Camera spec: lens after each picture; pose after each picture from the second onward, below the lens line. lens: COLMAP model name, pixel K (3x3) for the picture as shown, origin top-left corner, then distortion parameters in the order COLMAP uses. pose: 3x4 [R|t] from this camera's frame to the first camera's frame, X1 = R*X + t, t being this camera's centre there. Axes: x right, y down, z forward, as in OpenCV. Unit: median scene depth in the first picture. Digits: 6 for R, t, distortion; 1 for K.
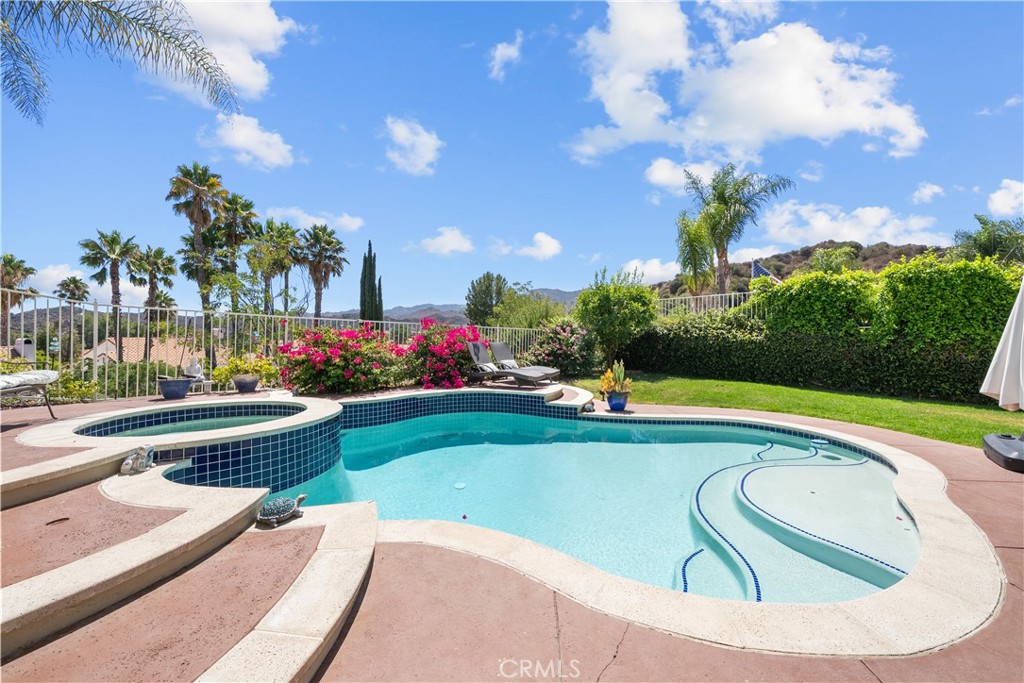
lens RADIAL K [[397.5, 0, 542.7], [0, 397.5, 336.5], [0, 0, 1]] dist [-0.002130, 0.000332]
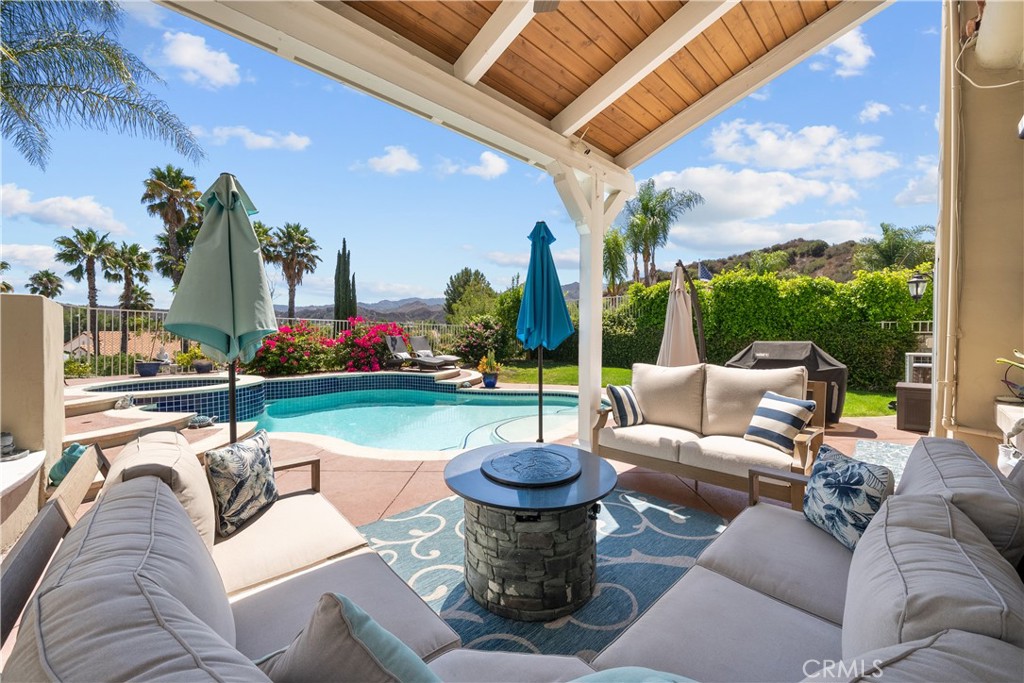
lens RADIAL K [[397.5, 0, 541.2], [0, 397.5, 334.6], [0, 0, 1]] dist [-0.002130, 0.000332]
pose [[0.999580, 0.001228, 0.028950, 0.082205], [-0.001499, 0.999955, 0.009356, -0.000634], [-0.028937, -0.009395, 0.999537, -0.085775]]
